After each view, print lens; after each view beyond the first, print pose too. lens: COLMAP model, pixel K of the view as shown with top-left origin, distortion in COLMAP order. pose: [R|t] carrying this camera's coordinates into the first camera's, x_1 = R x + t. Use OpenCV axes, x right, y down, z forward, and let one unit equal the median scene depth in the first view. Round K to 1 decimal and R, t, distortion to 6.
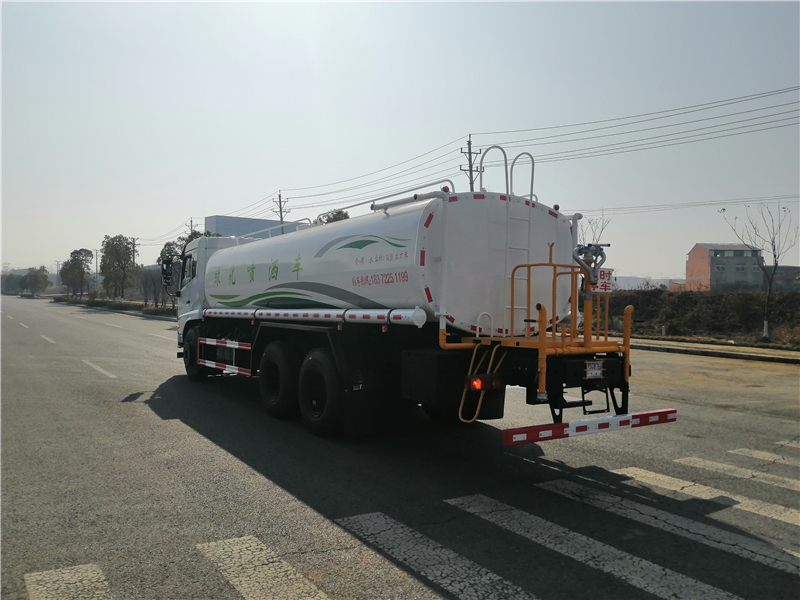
lens RADIAL K [[620.3, 0, 400.0], [0, 620.3, 300.0], [0, 0, 1]] dist [0.002336, -0.006023]
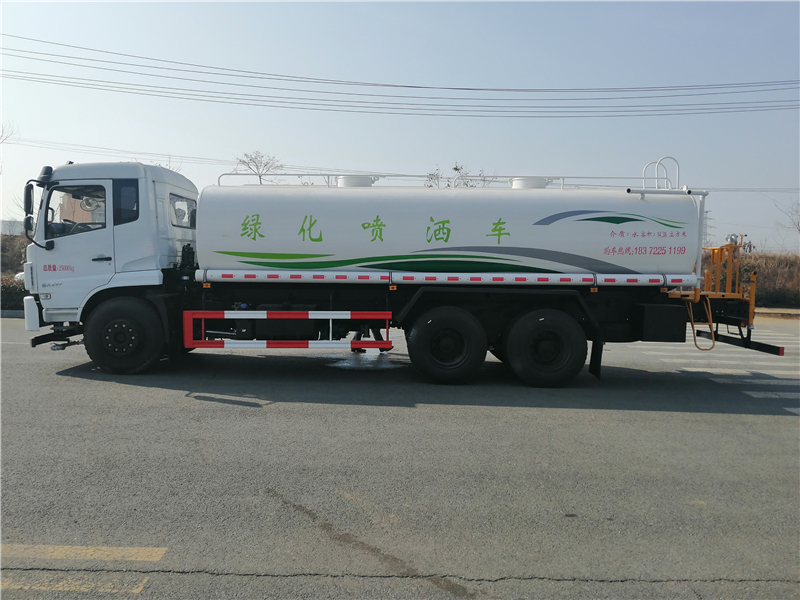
lens RADIAL K [[620.3, 0, 400.0], [0, 620.3, 300.0], [0, 0, 1]] dist [0.002336, -0.006023]
pose [[0.561046, -0.055728, 0.825907, -1.290218], [-0.020096, 0.996520, 0.080892, -0.024151], [-0.827541, -0.061982, 0.557974, 0.664034]]
